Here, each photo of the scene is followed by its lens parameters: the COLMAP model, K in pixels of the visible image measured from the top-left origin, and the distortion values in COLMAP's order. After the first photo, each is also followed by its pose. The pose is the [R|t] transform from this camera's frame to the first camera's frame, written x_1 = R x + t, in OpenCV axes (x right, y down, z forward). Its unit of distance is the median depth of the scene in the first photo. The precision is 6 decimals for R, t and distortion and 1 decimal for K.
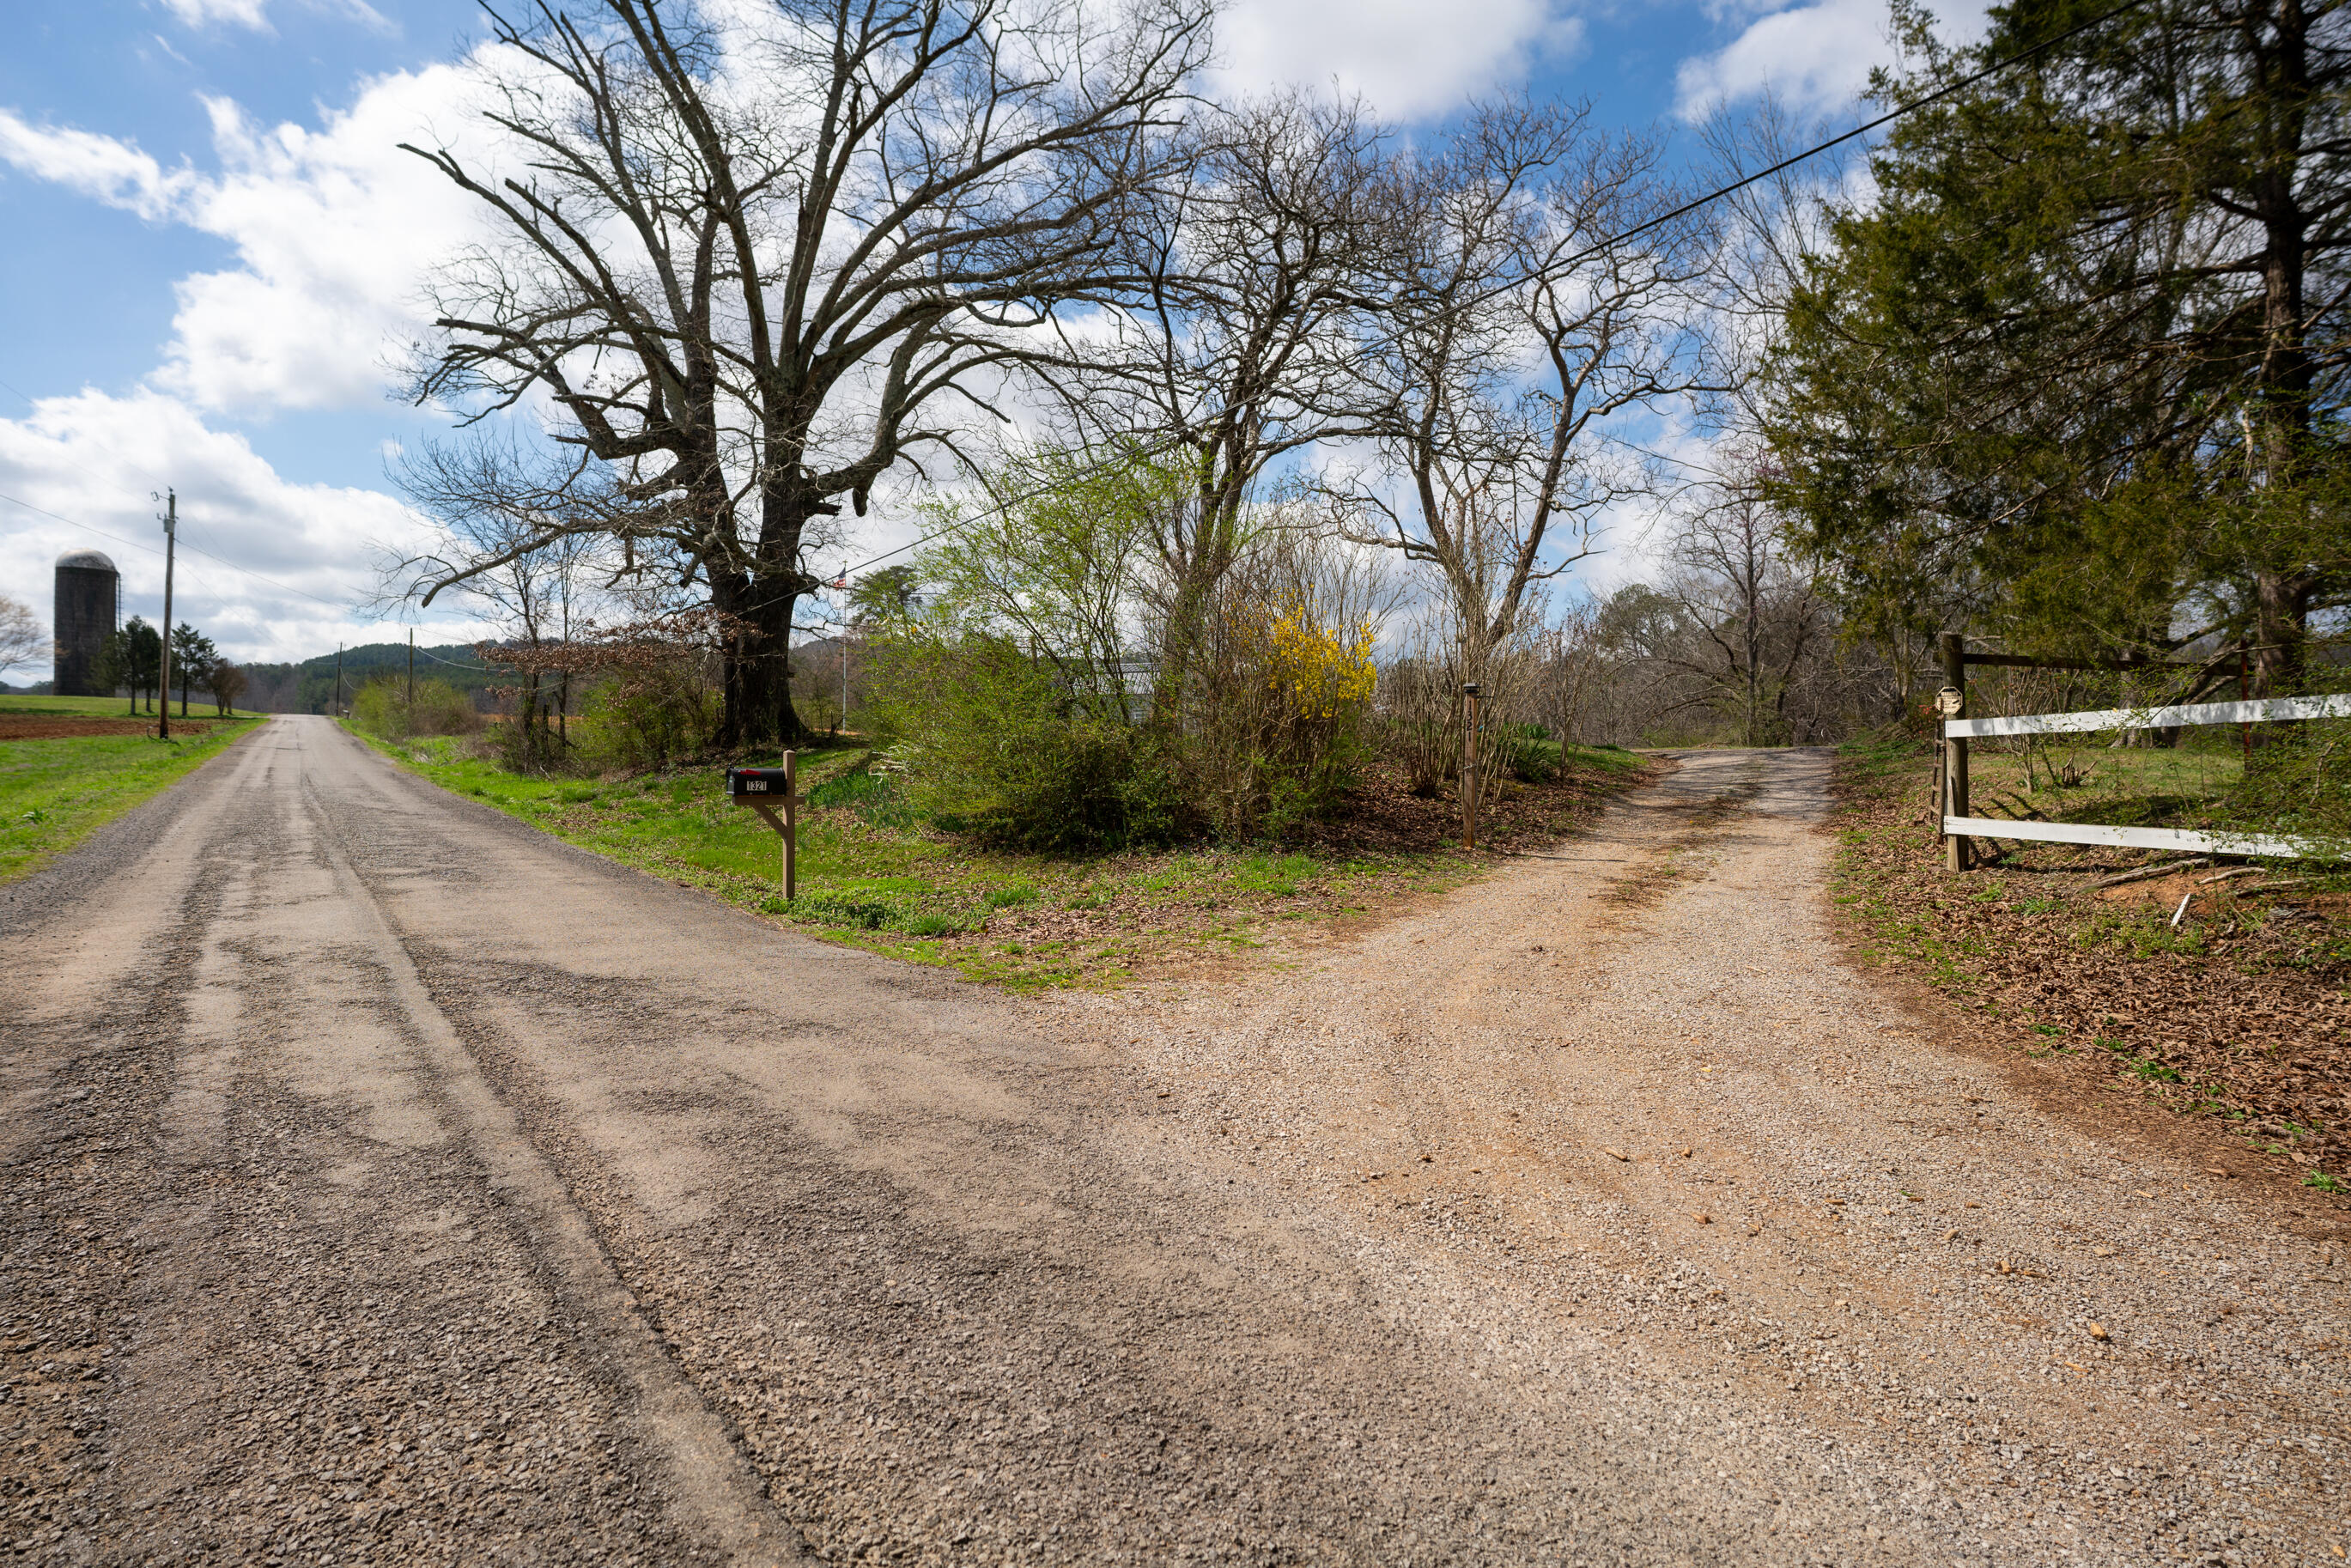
lens RADIAL K [[1213.9, 0, 1175.5], [0, 1213.9, 784.0], [0, 0, 1]] dist [-0.032004, 0.001021]
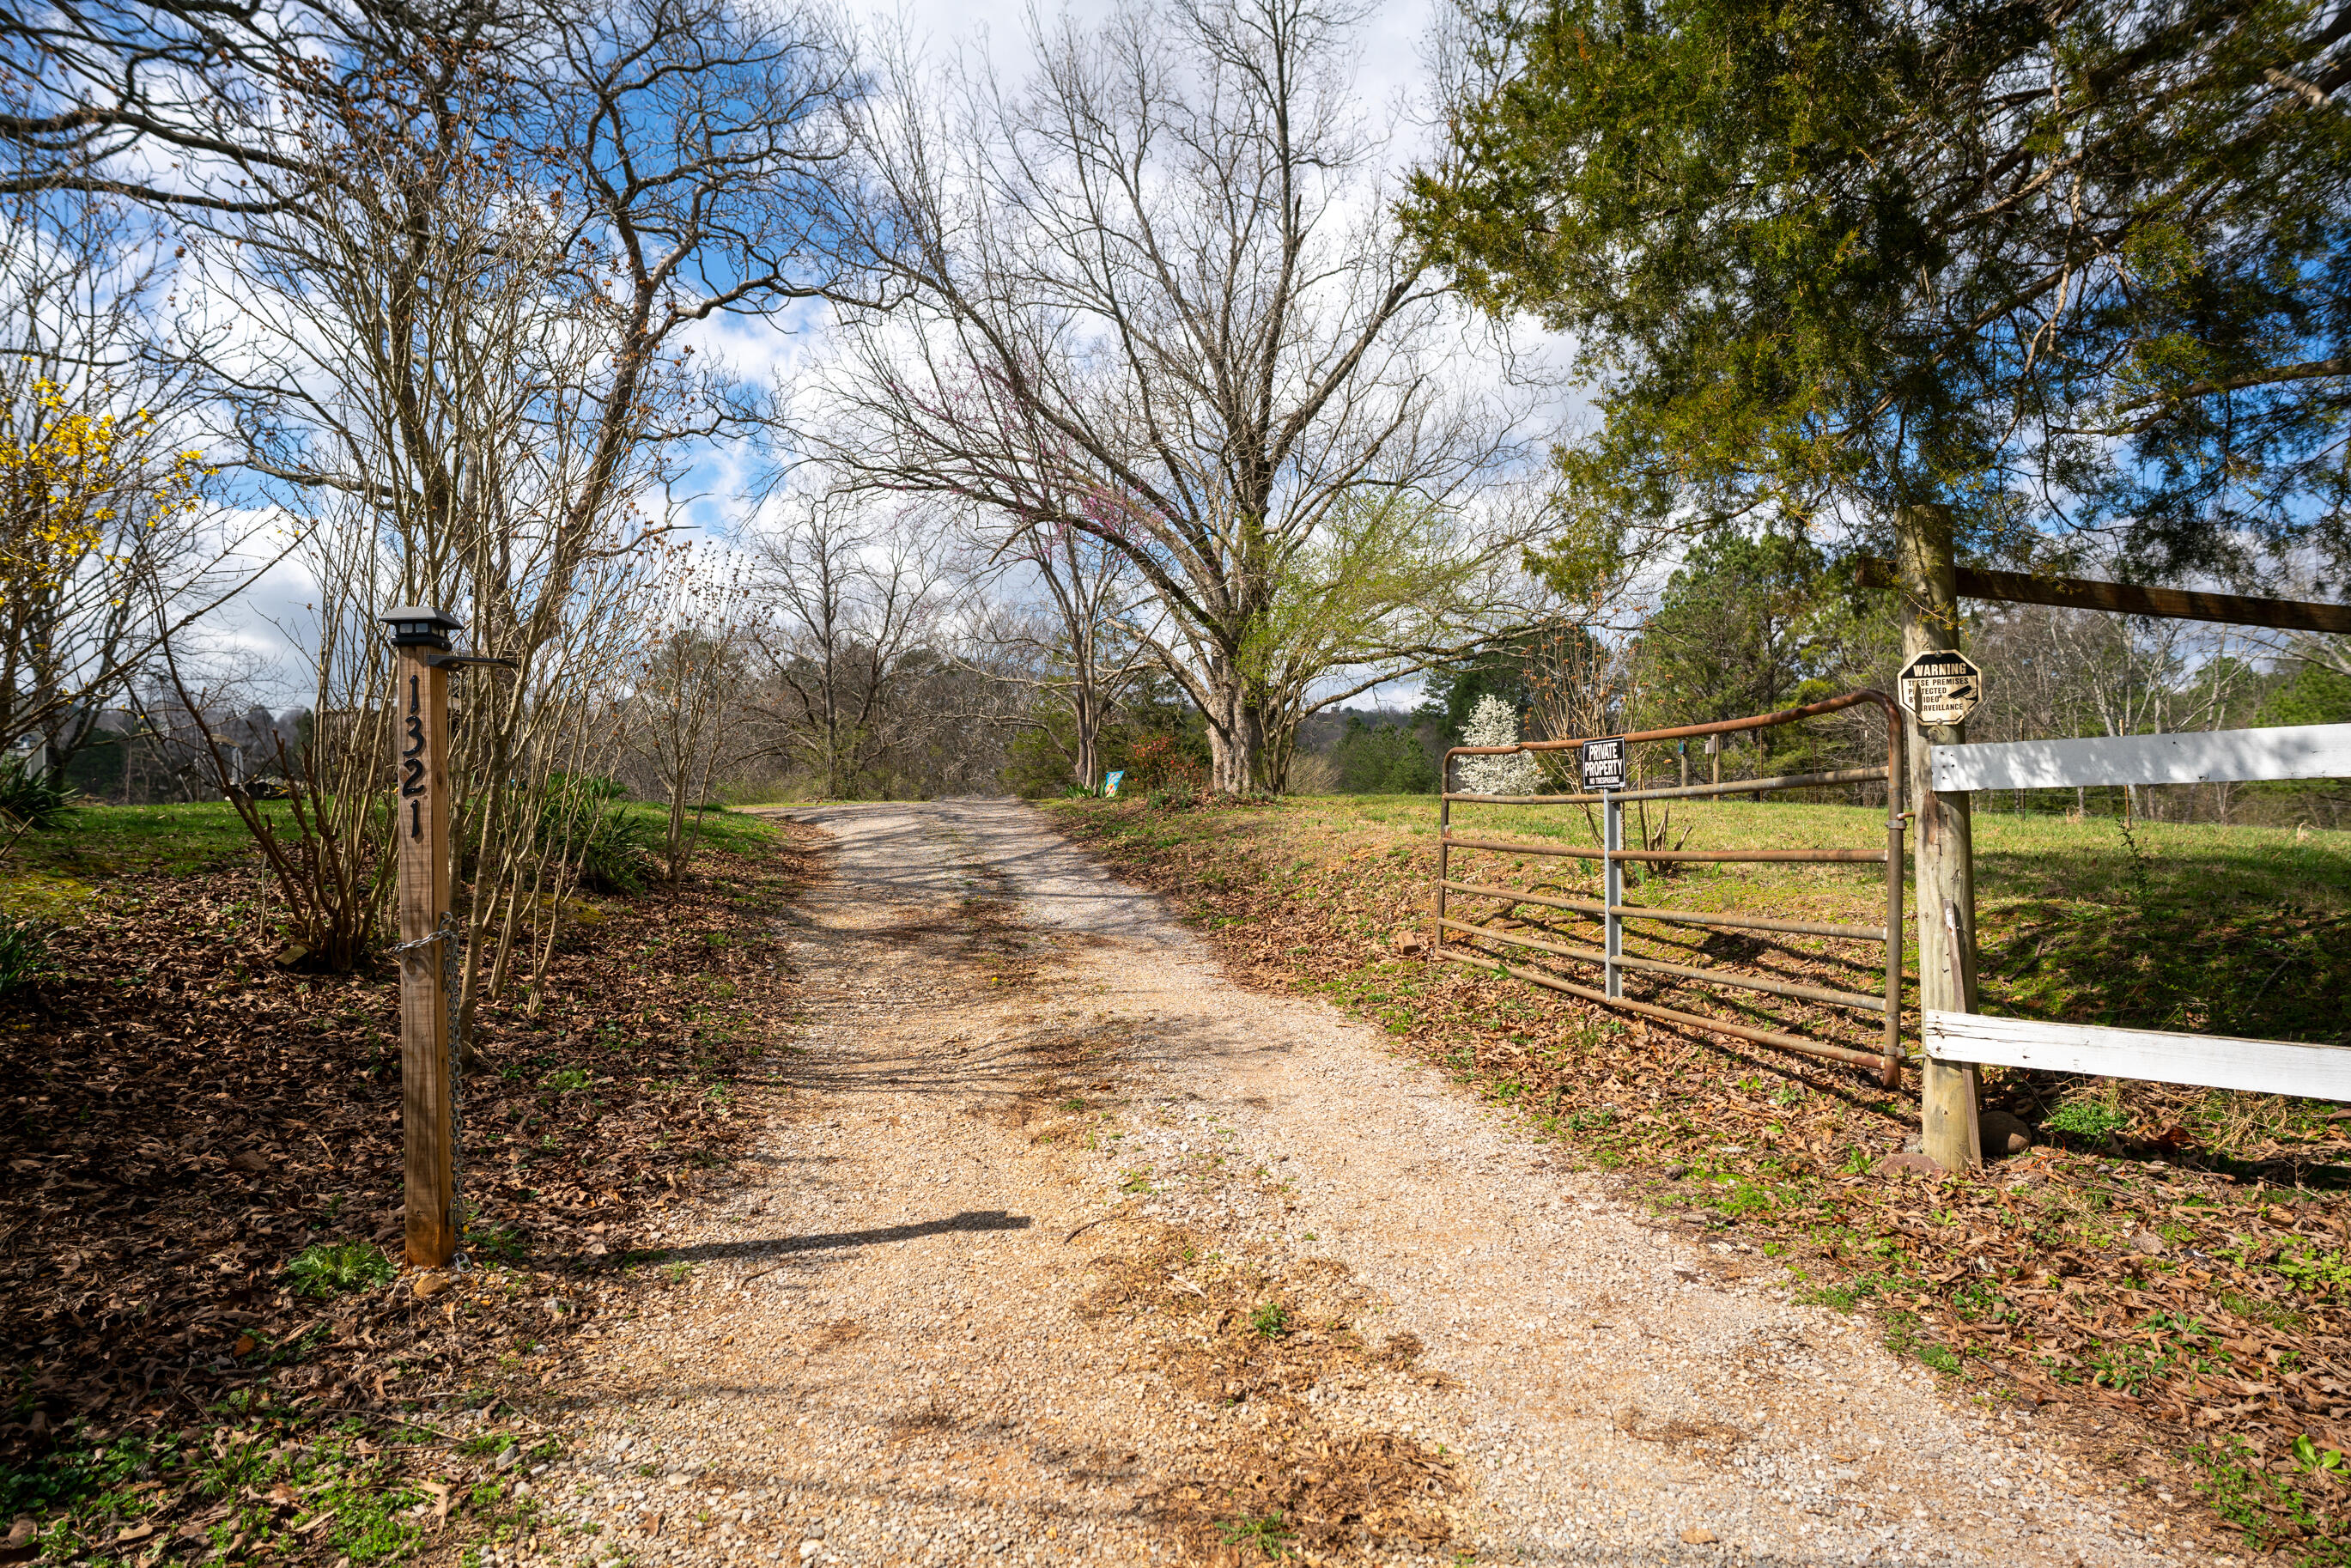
lens RADIAL K [[1213.9, 0, 1175.5], [0, 1213.9, 784.0], [0, 0, 1]] dist [-0.032004, 0.001021]
pose [[0.731234, -0.008004, 0.682080, 0.084574], [0.037679, 0.998878, -0.028673, -0.014681], [-0.681086, 0.046666, 0.730715, 0.325327]]
